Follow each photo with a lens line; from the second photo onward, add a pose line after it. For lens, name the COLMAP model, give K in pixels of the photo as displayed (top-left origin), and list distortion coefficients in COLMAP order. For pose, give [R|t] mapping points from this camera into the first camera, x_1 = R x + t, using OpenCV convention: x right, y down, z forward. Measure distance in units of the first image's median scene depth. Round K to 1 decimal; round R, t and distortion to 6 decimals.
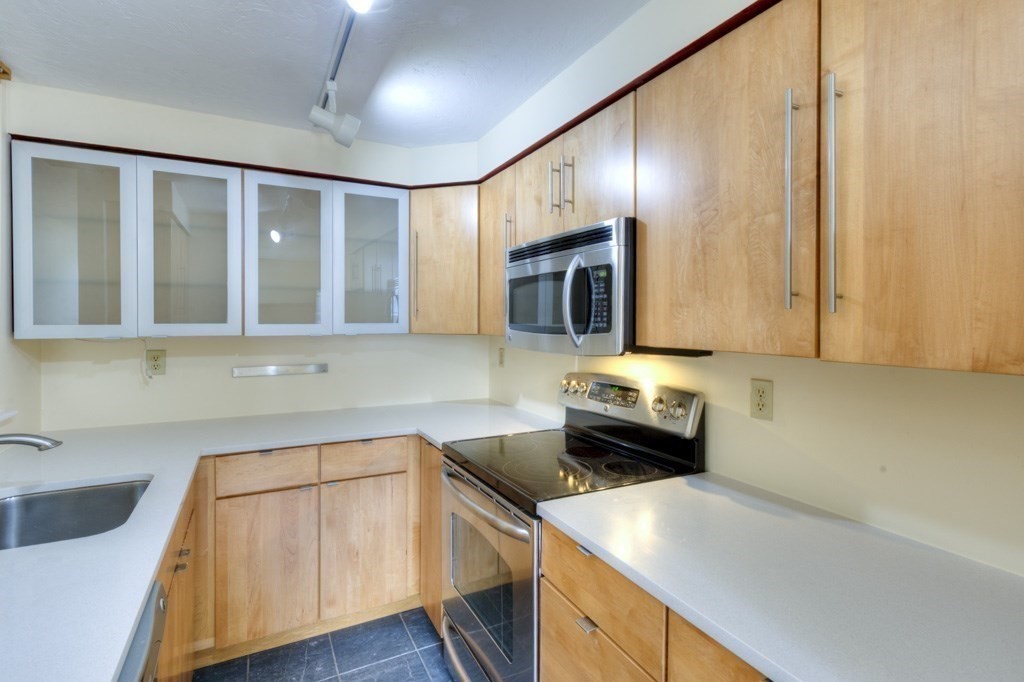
lens RADIAL K [[494.1, 0, 514.7], [0, 494.1, 320.9], [0, 0, 1]] dist [0.003609, -0.000124]
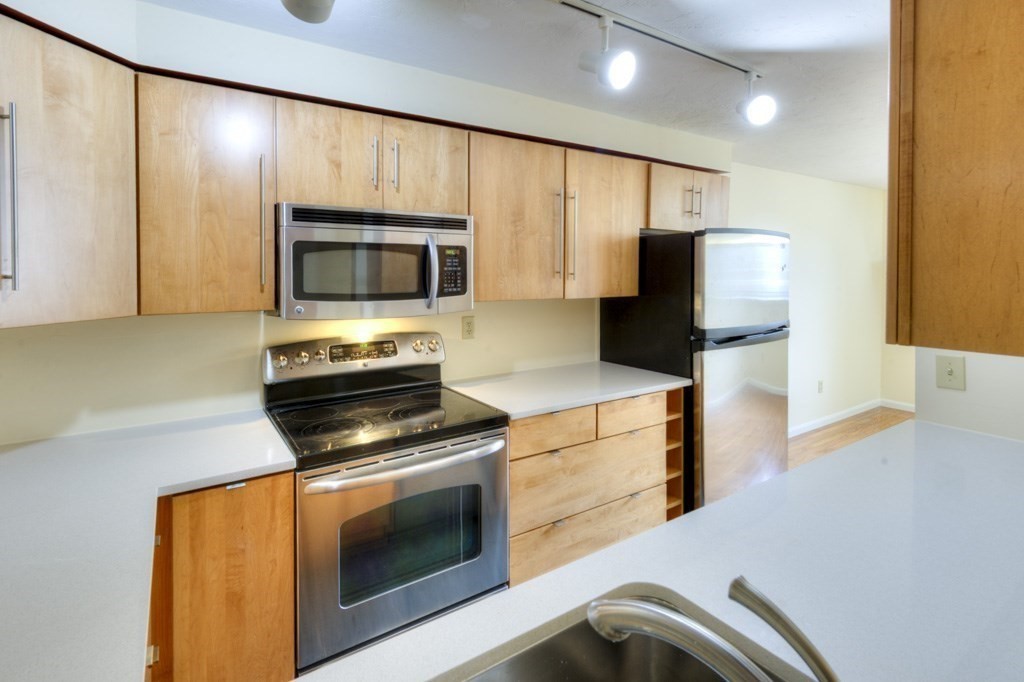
lens RADIAL K [[493.0, 0, 498.6], [0, 493.0, 290.9], [0, 0, 1]] dist [-0.000717, -0.000334]
pose [[-0.086596, -0.039884, 0.995445, -0.922414], [0.005474, 0.999164, 0.040509, -0.032809], [-0.996229, 0.008957, -0.086305, 0.763854]]
